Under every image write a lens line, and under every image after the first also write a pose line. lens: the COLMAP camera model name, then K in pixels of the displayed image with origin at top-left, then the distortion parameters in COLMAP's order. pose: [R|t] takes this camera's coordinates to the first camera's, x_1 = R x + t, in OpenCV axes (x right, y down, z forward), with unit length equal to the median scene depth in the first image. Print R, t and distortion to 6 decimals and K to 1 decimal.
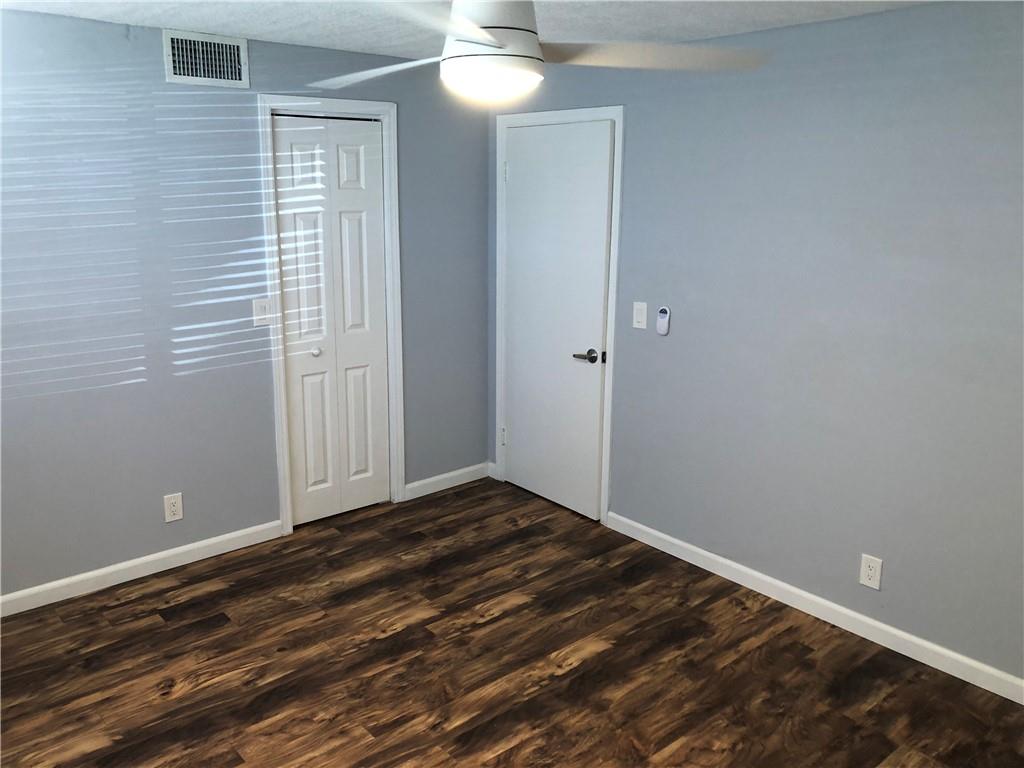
lens RADIAL K [[840.2, 0, 507.1], [0, 840.2, 376.8], [0, 0, 1]] dist [0.043057, -0.037555]
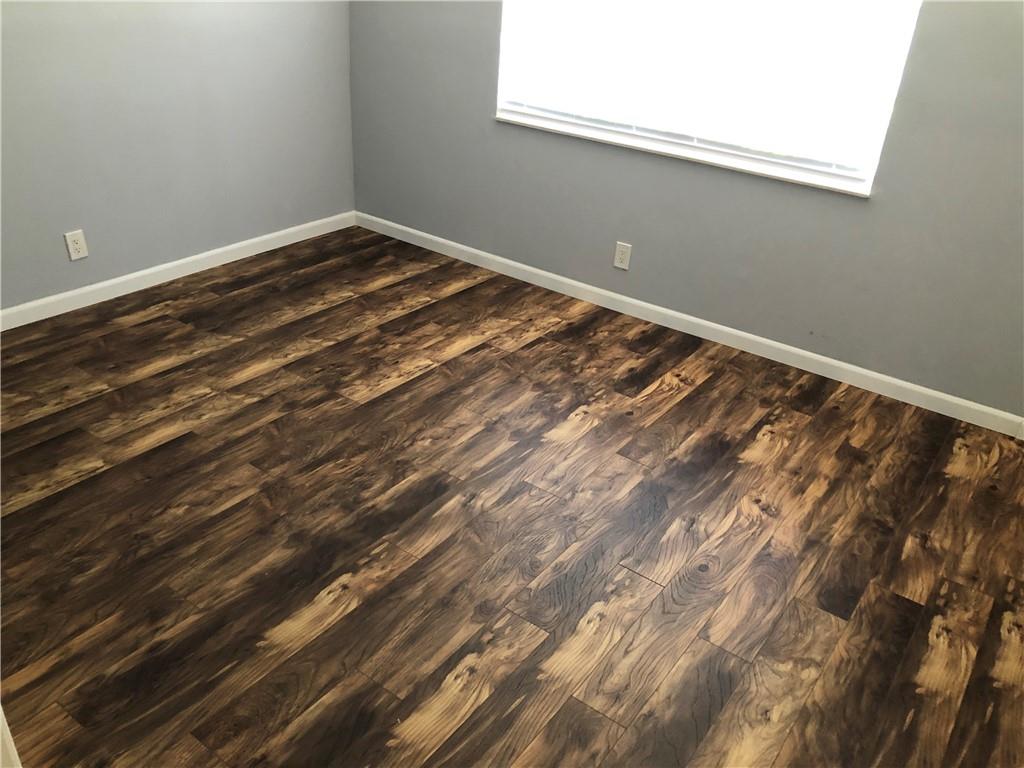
lens RADIAL K [[830.1, 0, 508.4], [0, 830.1, 382.1], [0, 0, 1]] dist [0.048519, -0.055102]
pose [[-0.973030, 0.046529, -0.225938, 0.083001], [-0.116999, 0.744575, 0.657206, -0.315225], [0.198807, 0.665916, -0.719049, 1.499136]]
